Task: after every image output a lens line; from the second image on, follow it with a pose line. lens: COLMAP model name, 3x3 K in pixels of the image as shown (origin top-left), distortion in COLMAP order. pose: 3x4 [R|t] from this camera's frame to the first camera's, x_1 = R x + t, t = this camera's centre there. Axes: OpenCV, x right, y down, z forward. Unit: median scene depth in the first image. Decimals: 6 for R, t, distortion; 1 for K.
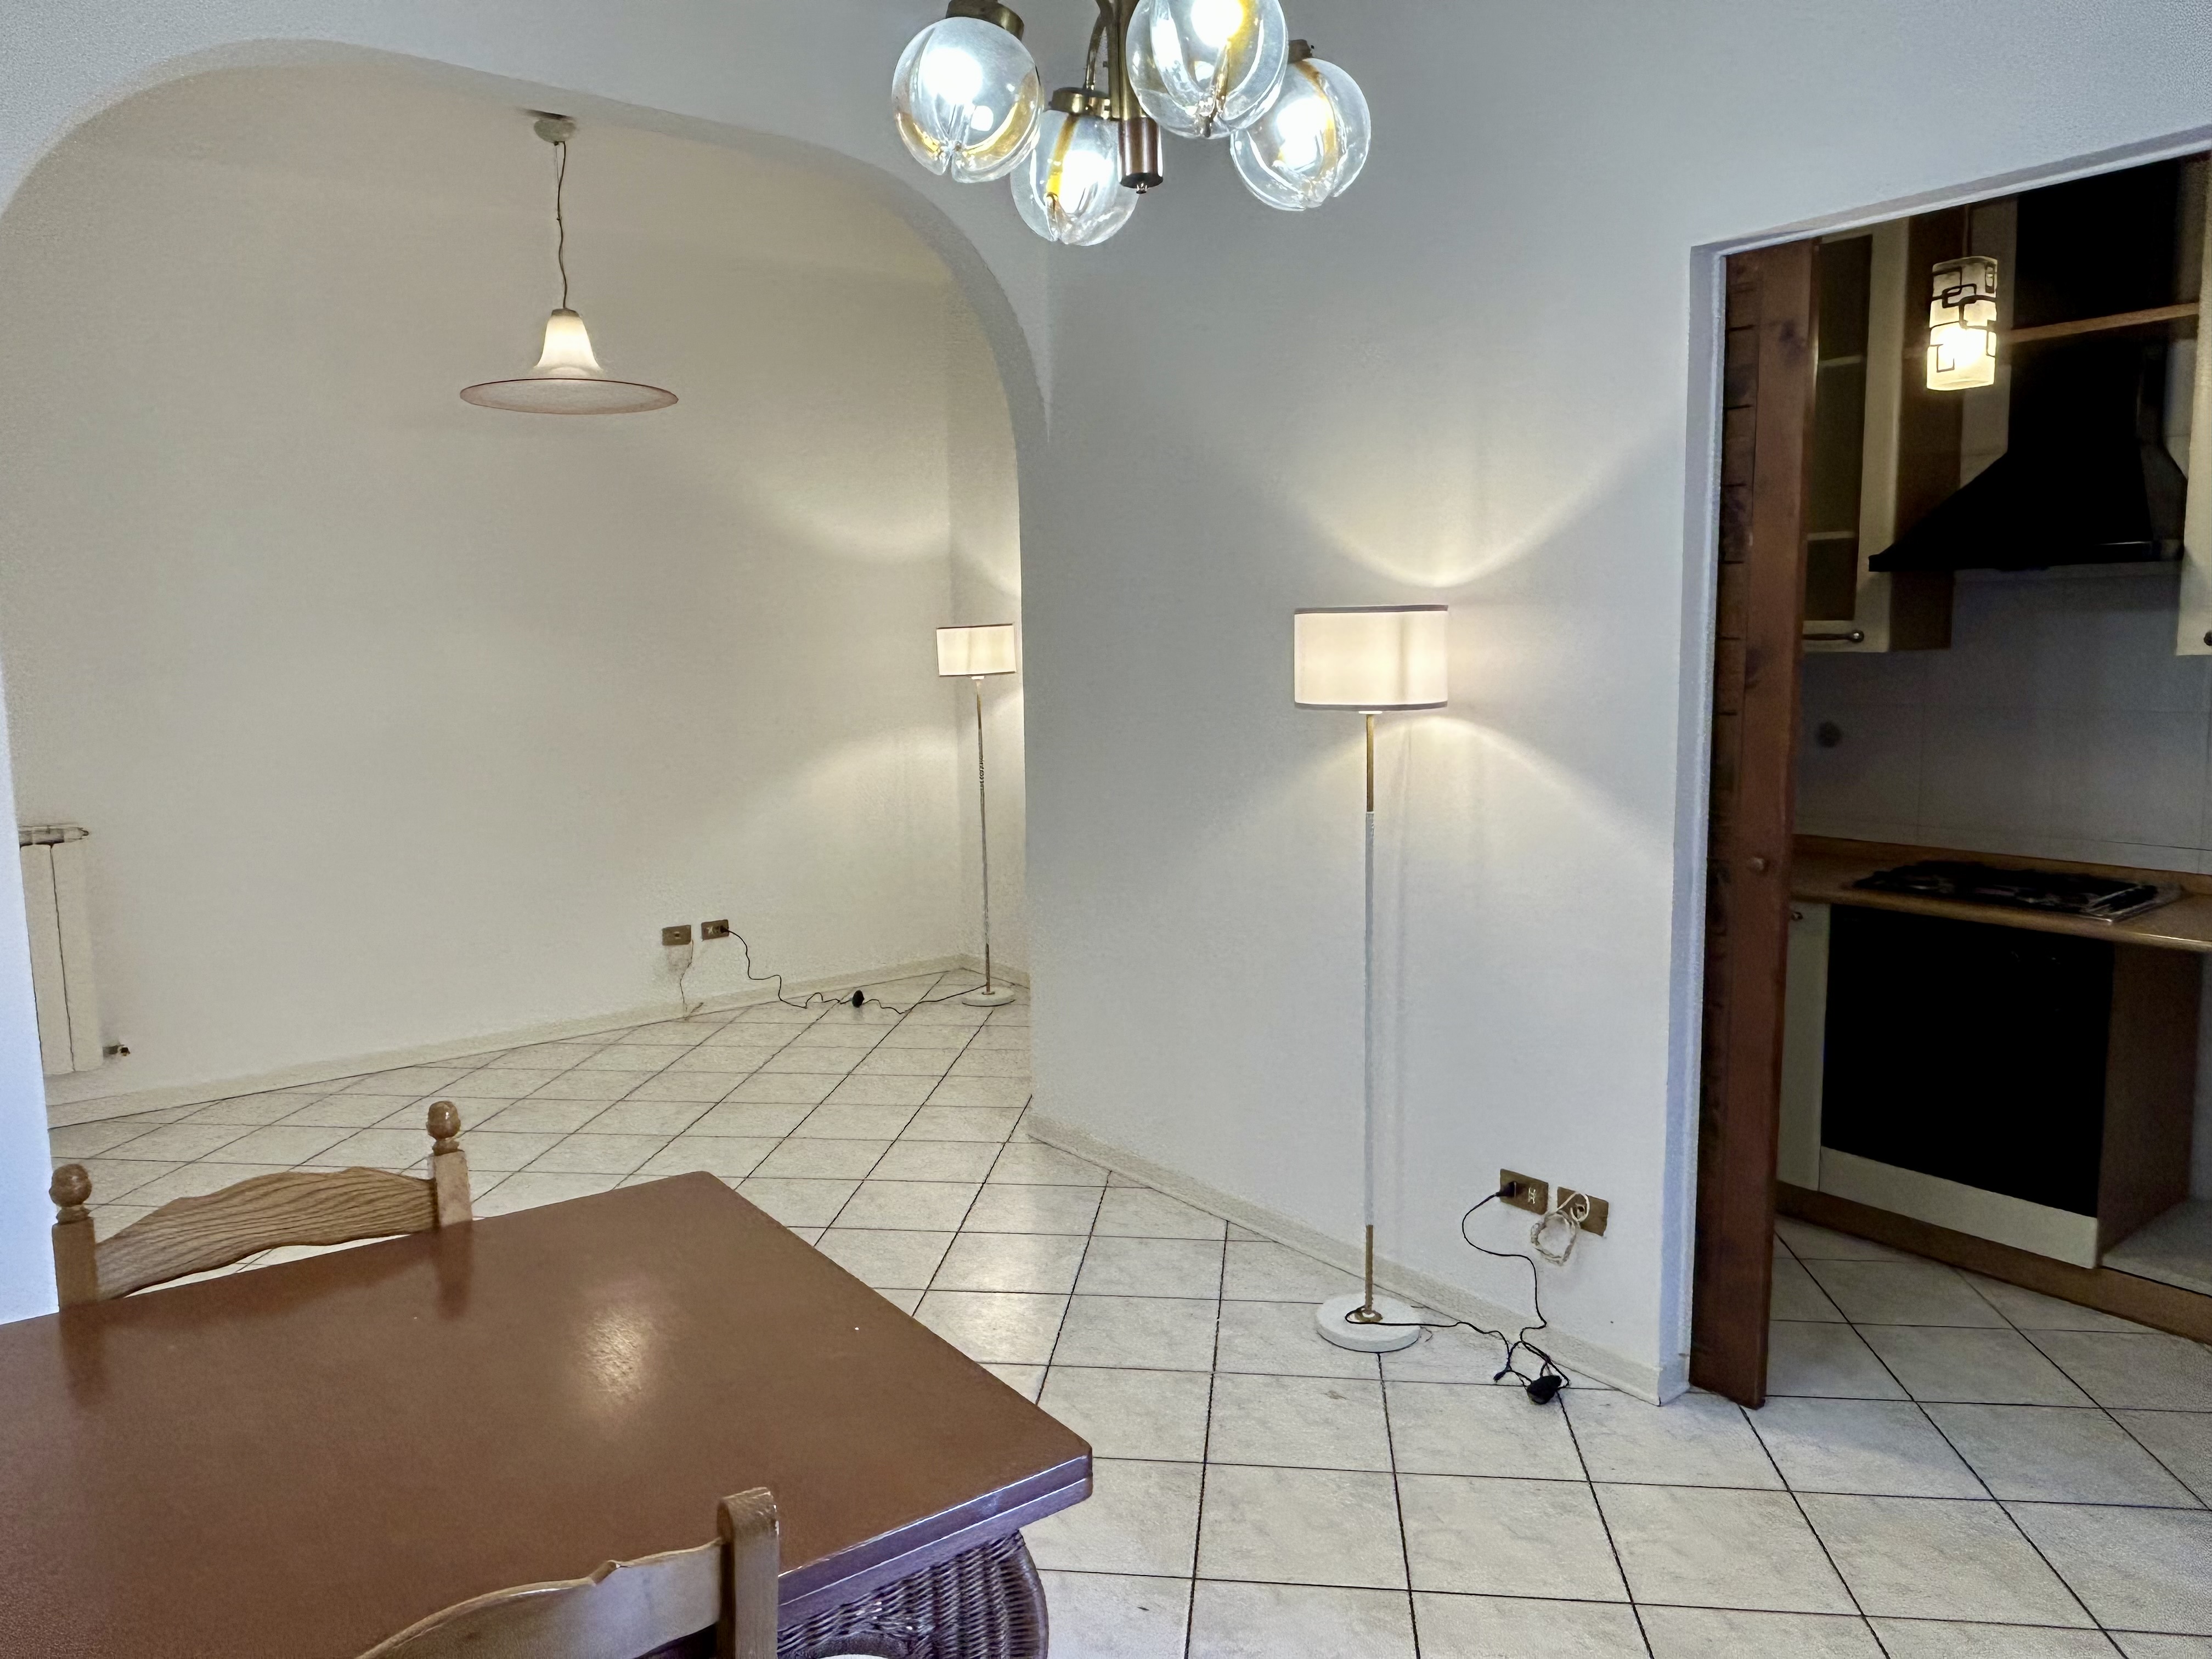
lens RADIAL K [[1491.8, 0, 1107.4], [0, 1491.8, 823.1], [0, 0, 1]] dist [-0.003850, -0.007726]
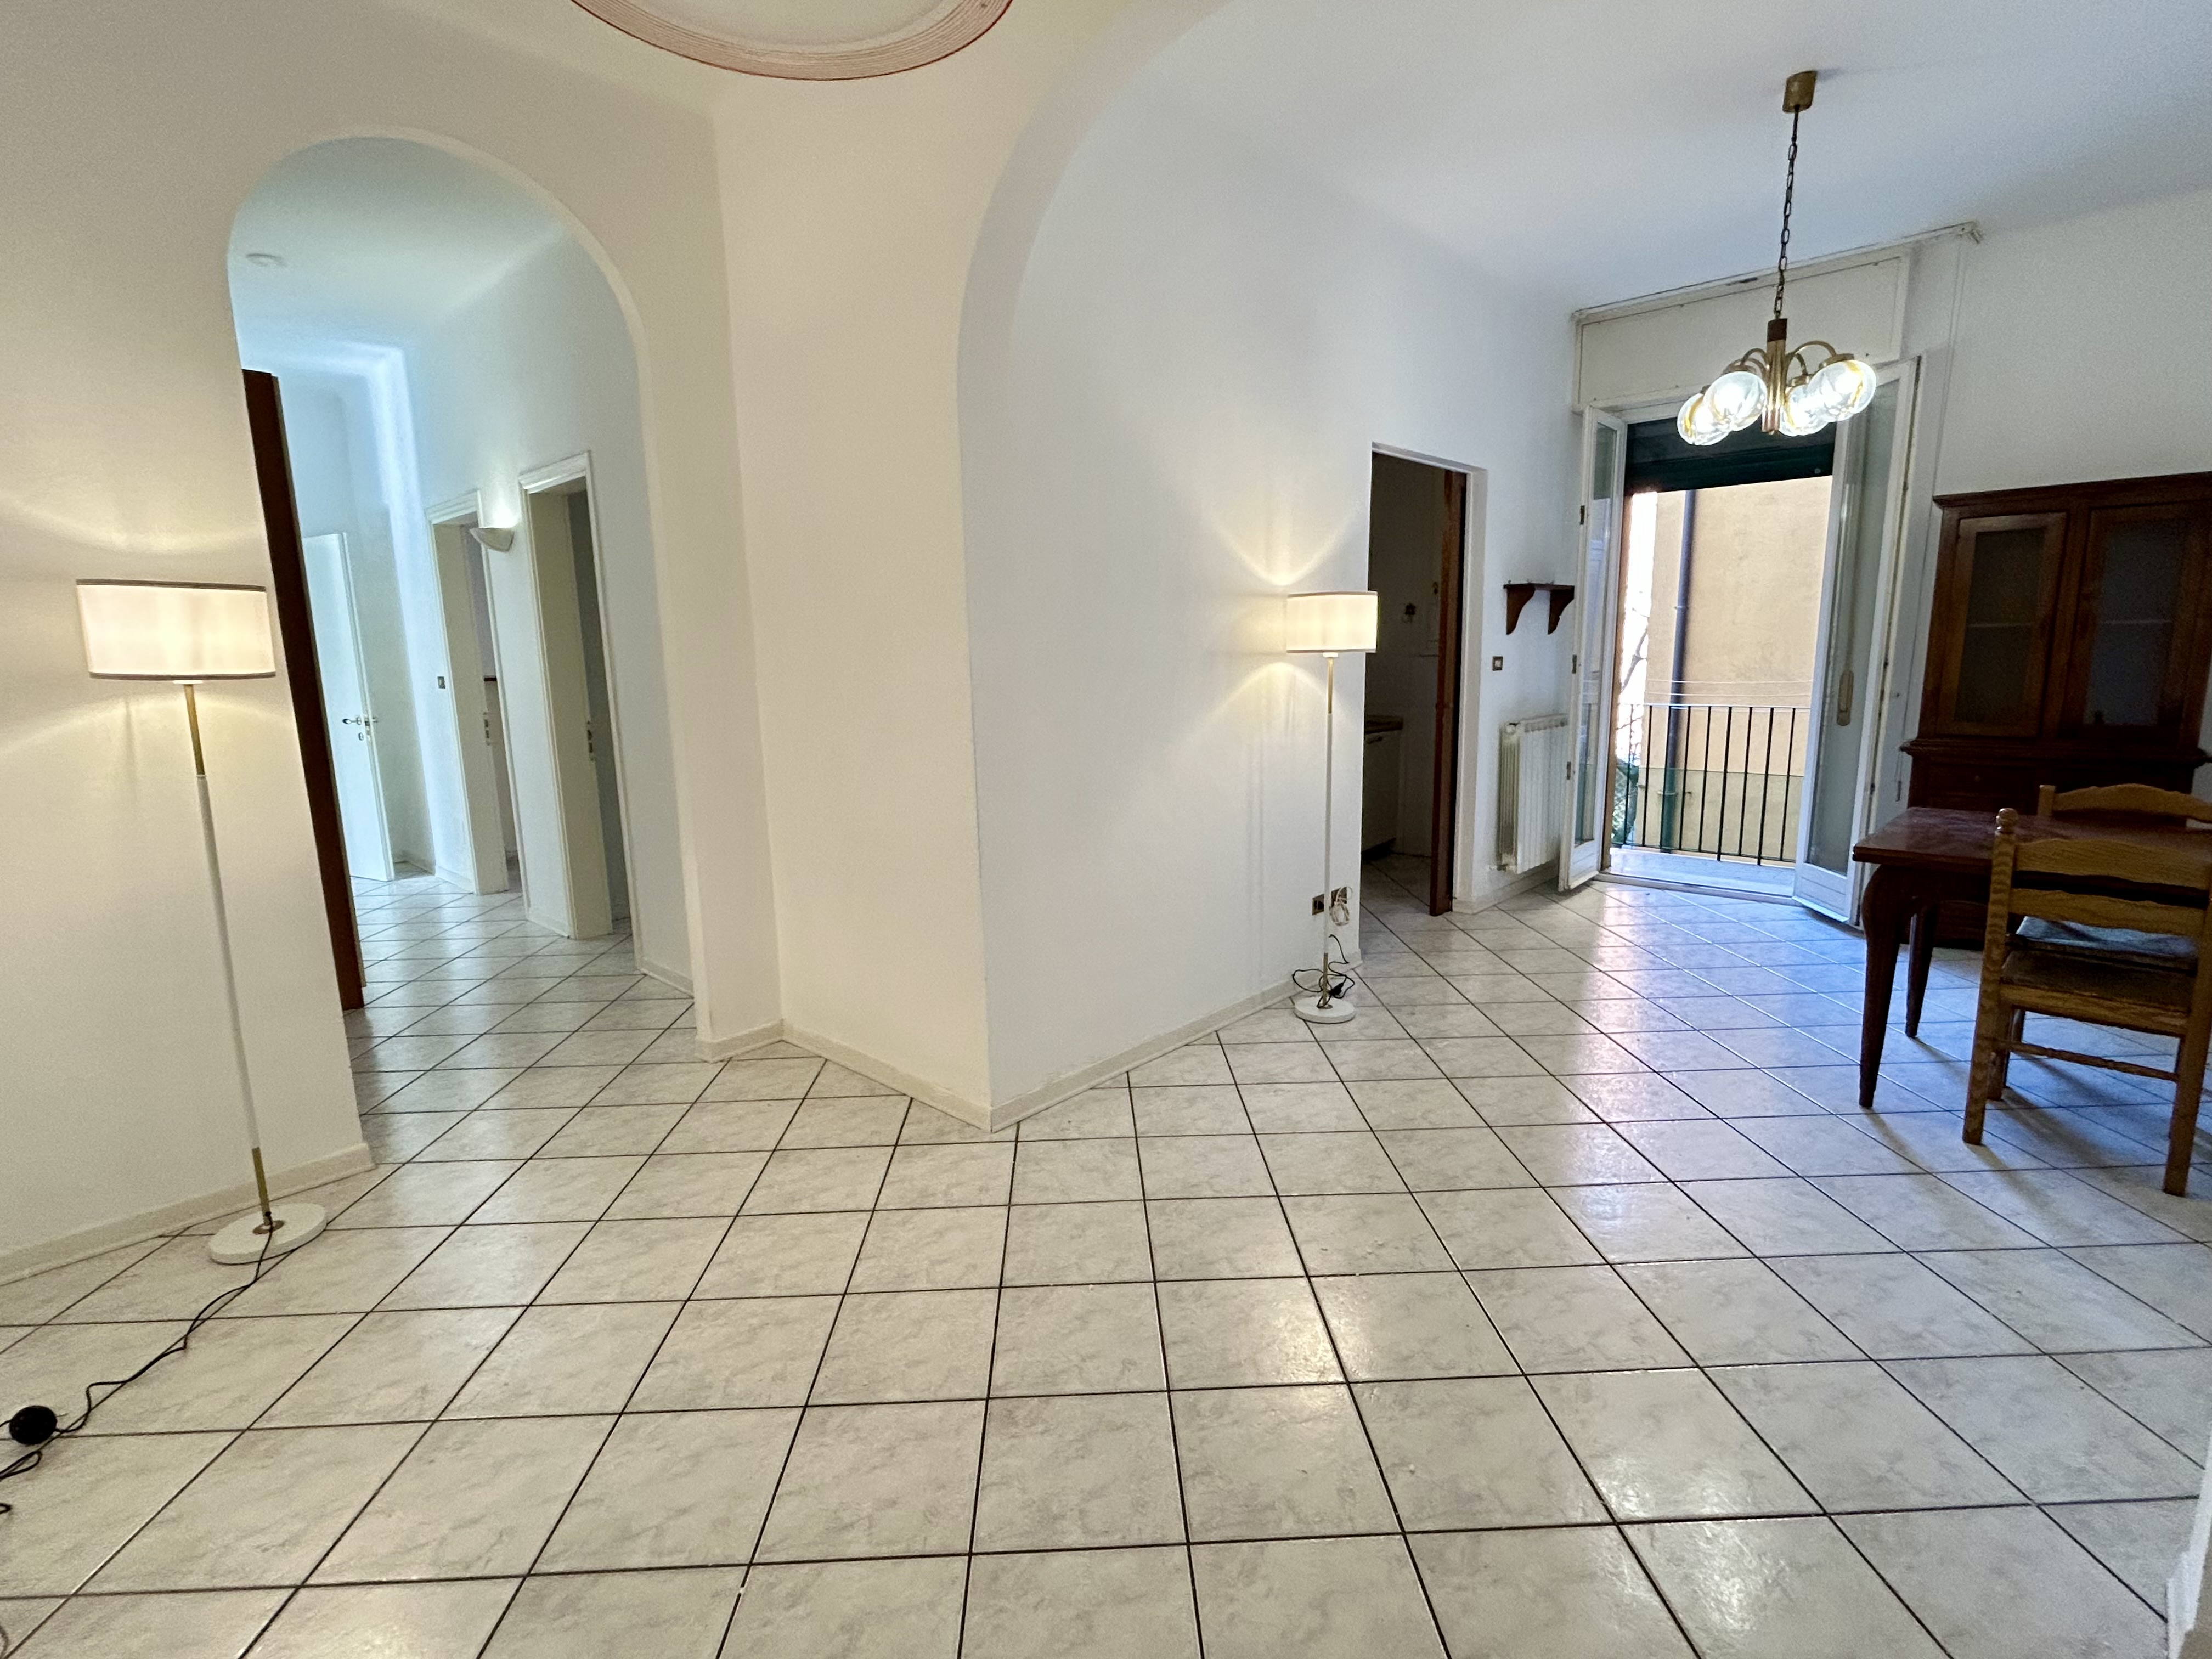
lens RADIAL K [[1042.6, 0, 1106.0], [0, 1042.6, 829.5], [0, 0, 1]] dist [-0.015042, 0.011943]
pose [[-0.148467, -0.152661, 0.977063, -0.705641], [0.141821, 0.974513, 0.173813, -0.087629], [-0.978695, 0.164373, -0.123032, 1.011296]]
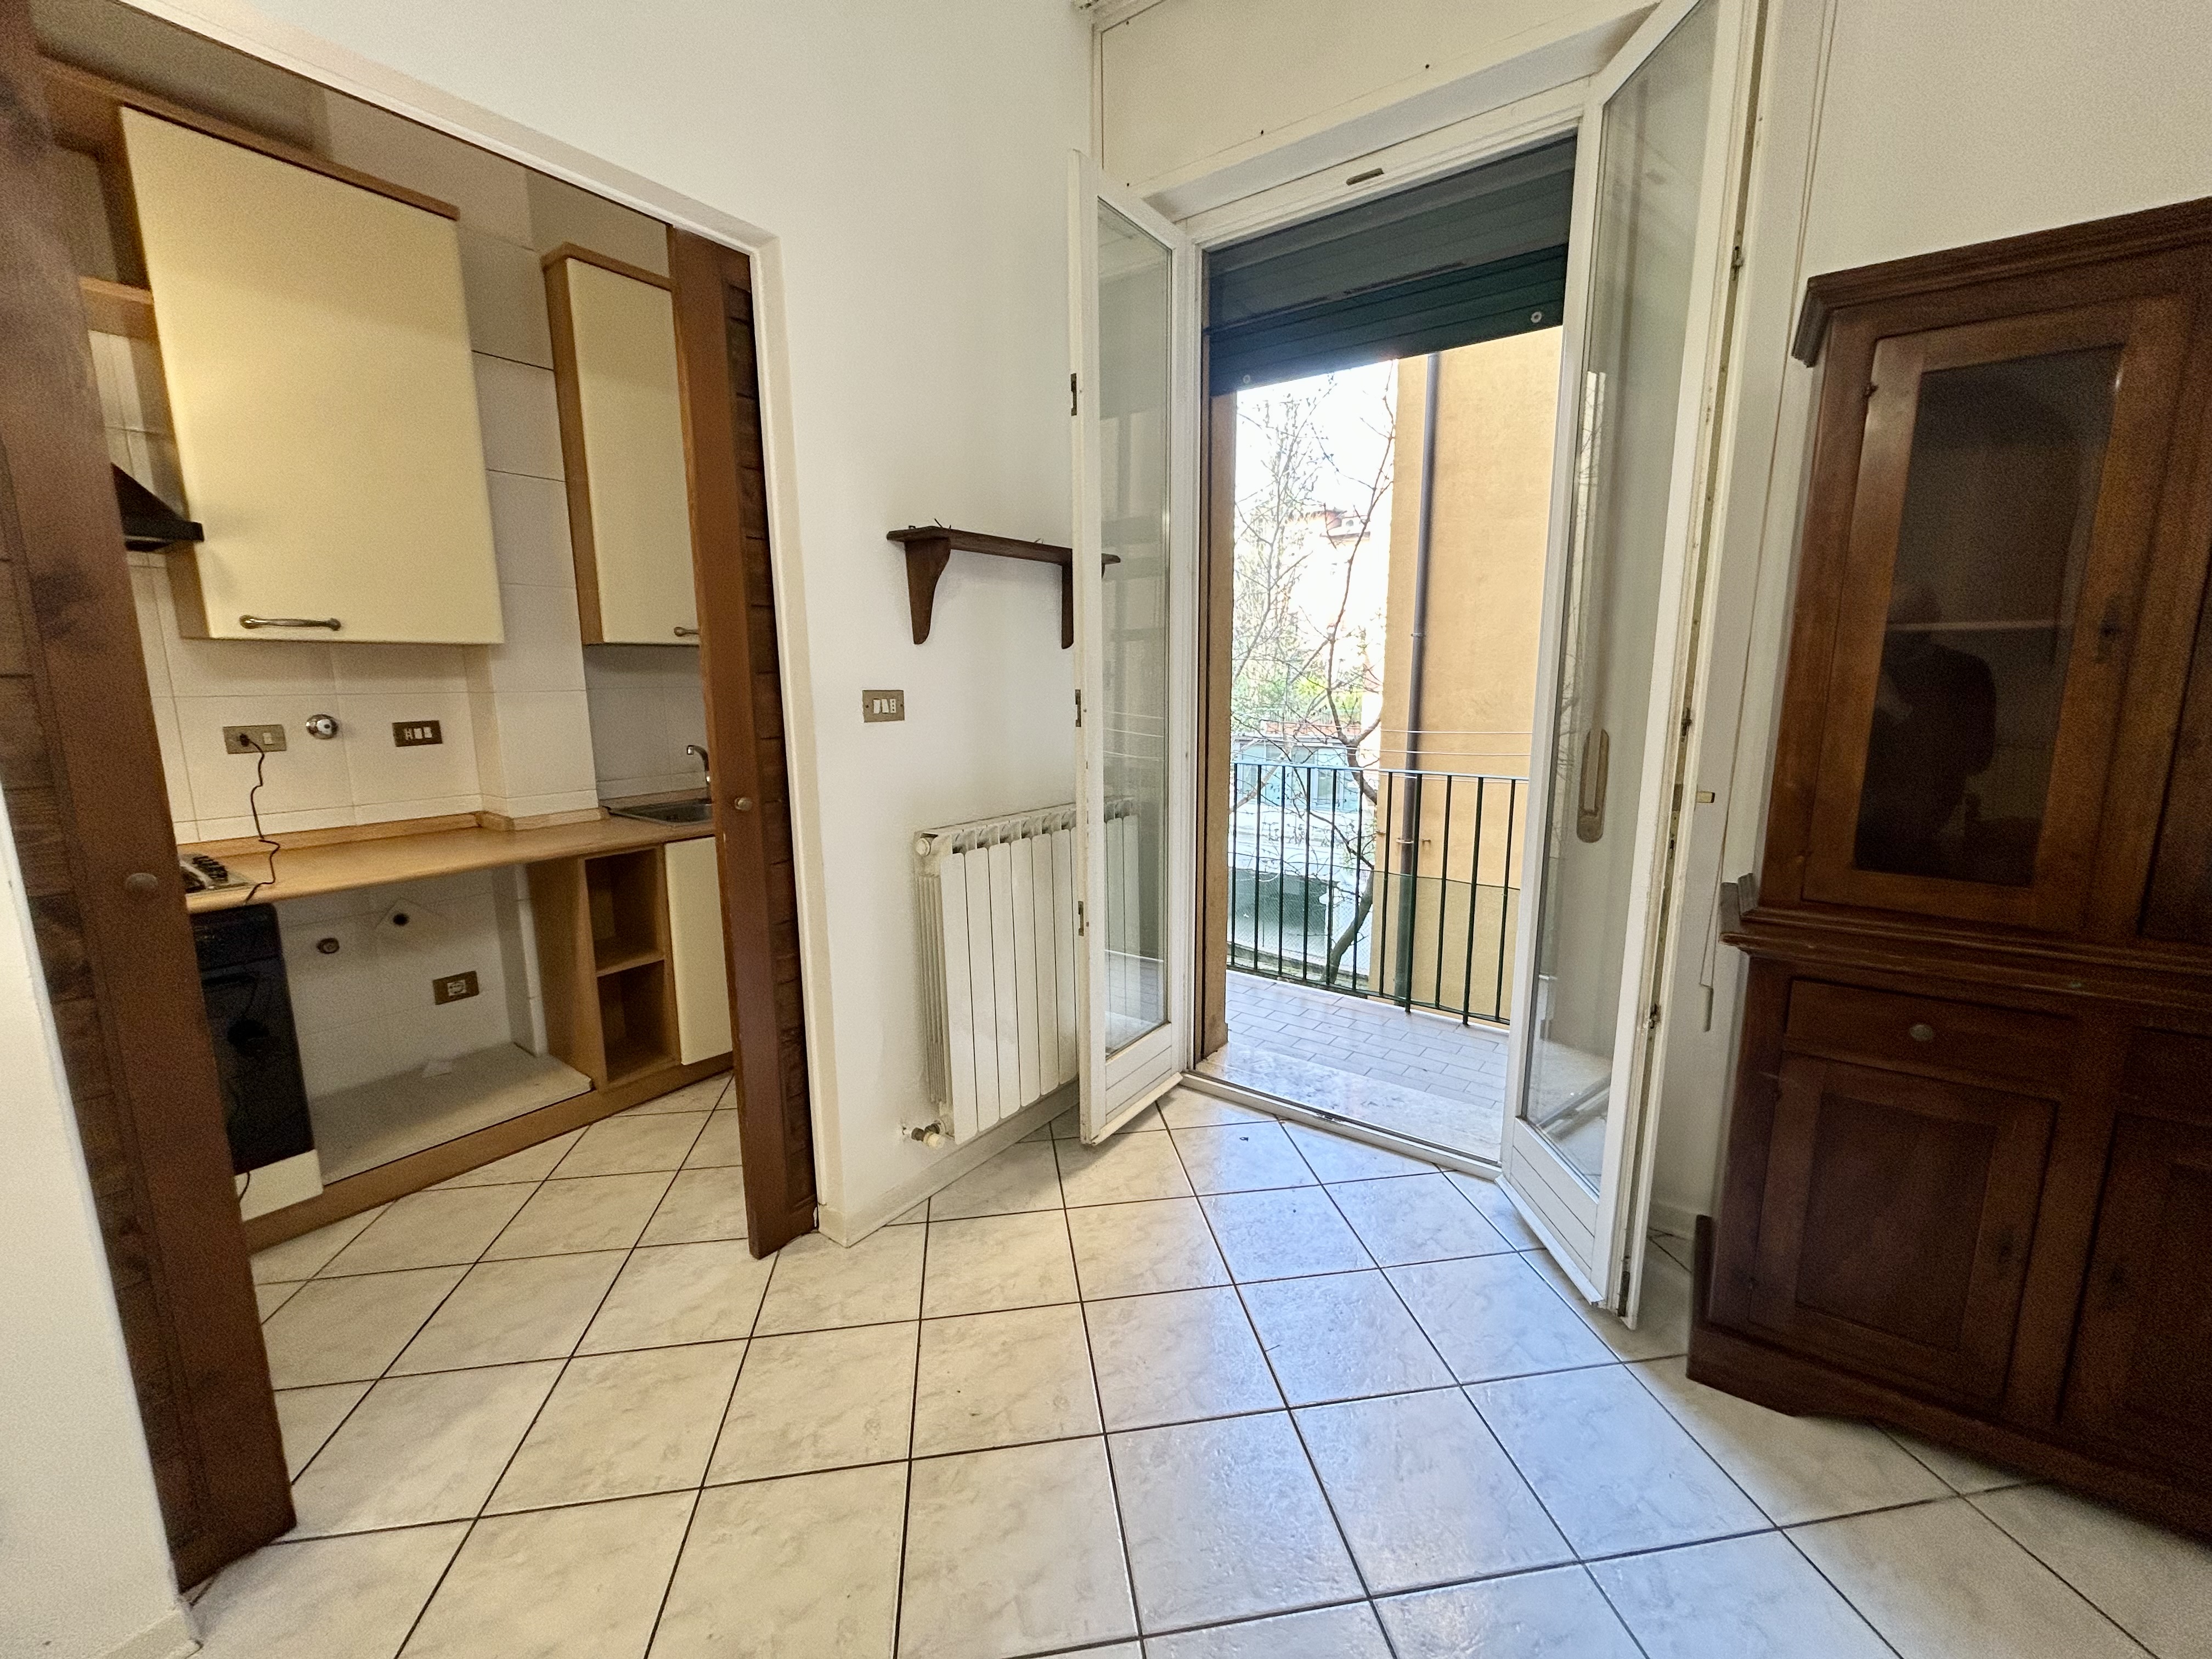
lens RADIAL K [[883.7, 0, 1109.3], [0, 883.7, 827.7], [0, 0, 1]] dist [-0.003276, 0.000471]
pose [[-0.266912, -0.149356, 0.952077, -0.059727], [0.125304, 0.974153, 0.187948, -0.012289], [-0.955540, 0.169465, -0.241298, 0.403554]]
